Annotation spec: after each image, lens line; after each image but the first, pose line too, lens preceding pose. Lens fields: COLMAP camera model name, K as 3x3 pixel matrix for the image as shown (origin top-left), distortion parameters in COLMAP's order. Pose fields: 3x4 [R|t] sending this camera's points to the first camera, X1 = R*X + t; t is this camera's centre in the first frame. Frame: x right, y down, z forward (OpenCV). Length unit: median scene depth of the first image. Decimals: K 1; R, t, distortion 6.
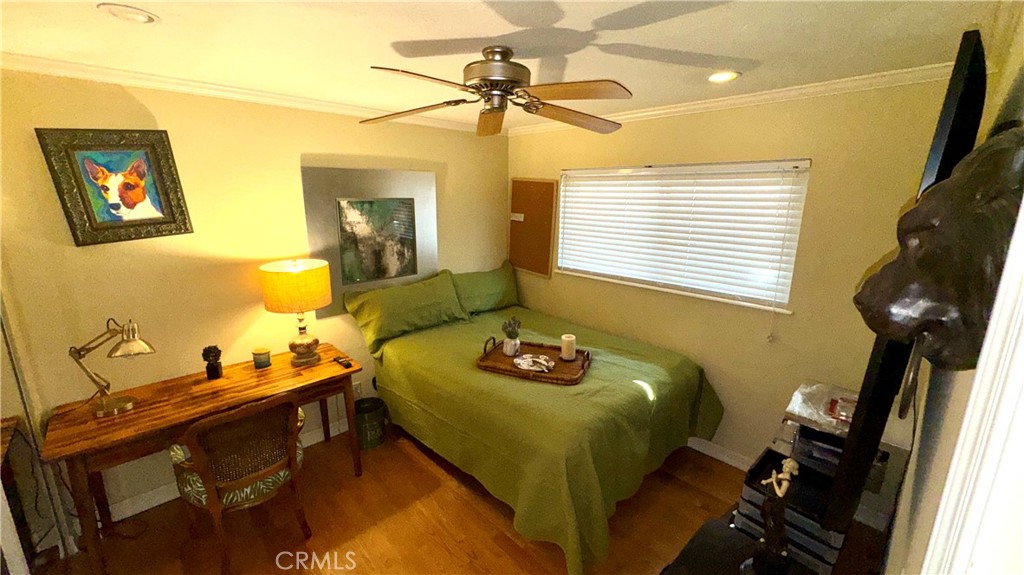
lens RADIAL K [[407.7, 0, 514.4], [0, 407.7, 286.3], [0, 0, 1]] dist [-0.003478, -0.000205]
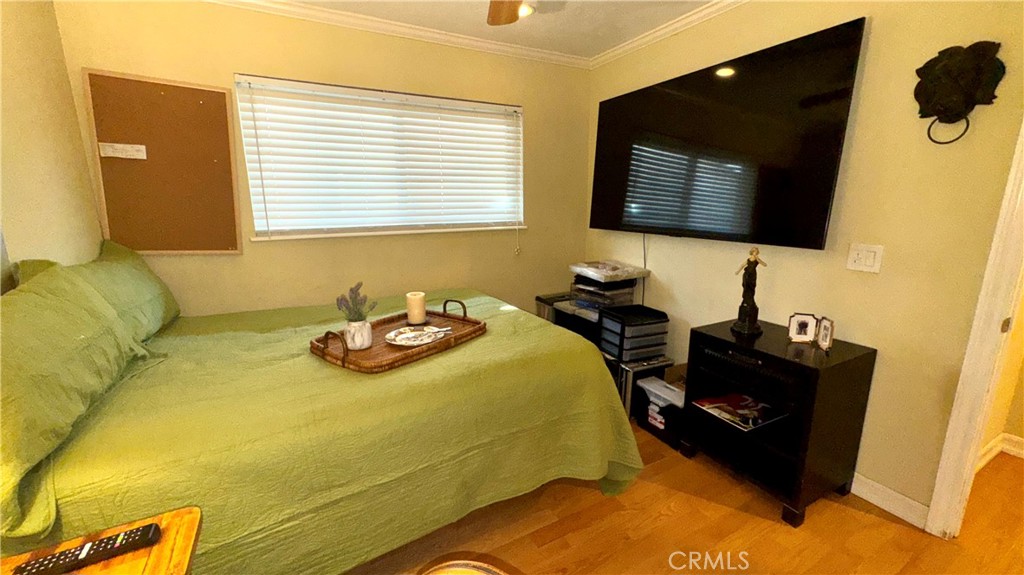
lens RADIAL K [[407.7, 0, 514.6], [0, 407.7, 283.4], [0, 0, 1]] dist [-0.003478, -0.000205]
pose [[0.282104, -0.204257, 0.937388, -0.539381], [0.222183, 0.964420, 0.143282, 0.038610], [-0.933302, 0.167851, 0.317449, 0.601334]]
